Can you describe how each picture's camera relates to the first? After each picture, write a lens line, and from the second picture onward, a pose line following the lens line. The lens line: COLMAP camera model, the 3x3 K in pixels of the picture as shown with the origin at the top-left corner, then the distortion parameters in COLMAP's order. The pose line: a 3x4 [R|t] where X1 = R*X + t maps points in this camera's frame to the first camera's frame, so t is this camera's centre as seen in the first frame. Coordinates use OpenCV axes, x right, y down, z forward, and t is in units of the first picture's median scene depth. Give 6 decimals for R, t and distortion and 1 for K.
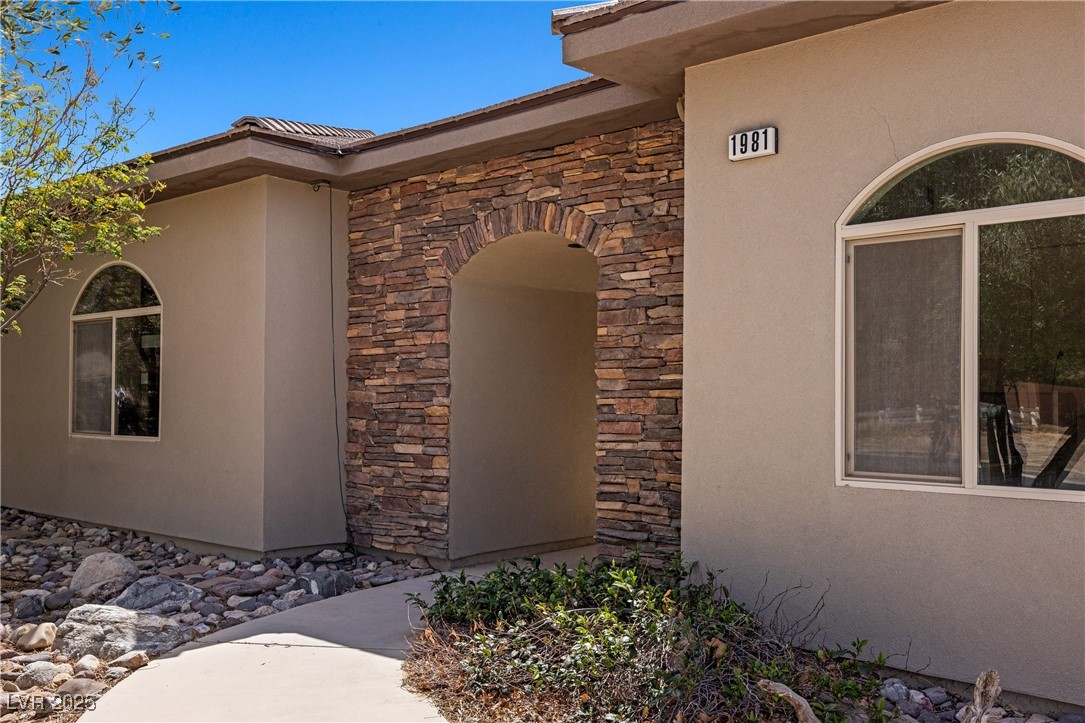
lens RADIAL K [[1077.8, 0, 542.5], [0, 1077.8, 361.5], [0, 0, 1]] dist [0.002994, 0.001314]
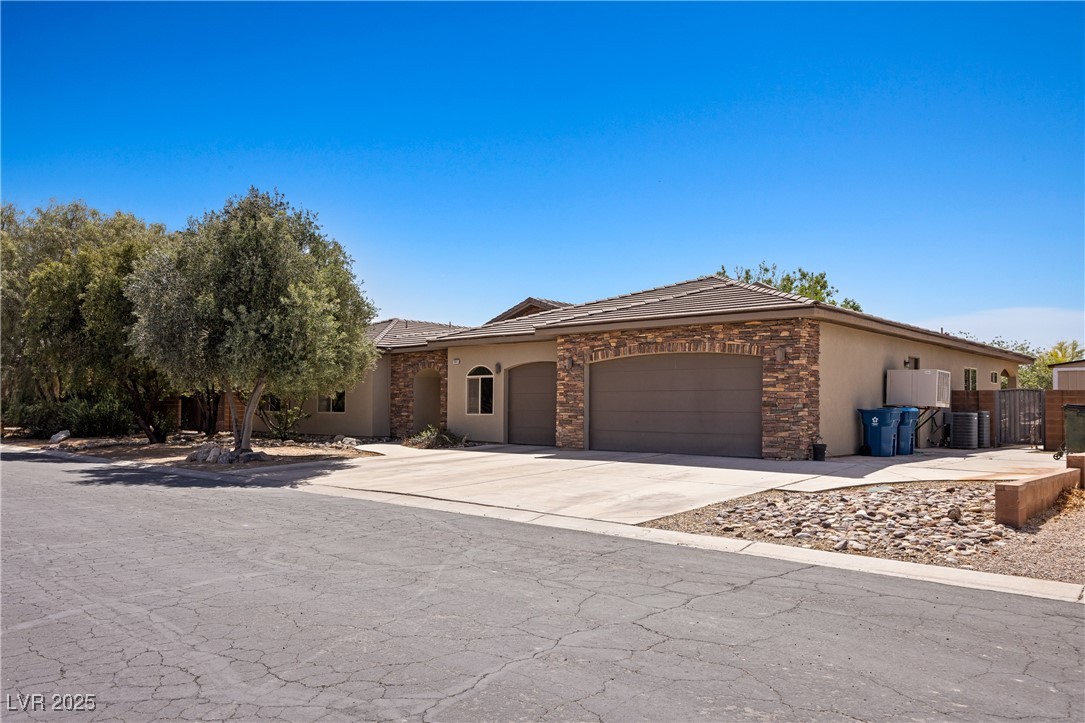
lens RADIAL K [[792.5, 0, 542.5], [0, 792.5, 361.5], [0, 0, 1]] dist [-0.000796, -0.000083]
pose [[0.999790, -0.000859, 0.020489, 0.393292], [0.001308, 0.999759, -0.021902, -0.065320], [-0.020465, 0.021924, 0.999550, -2.375076]]
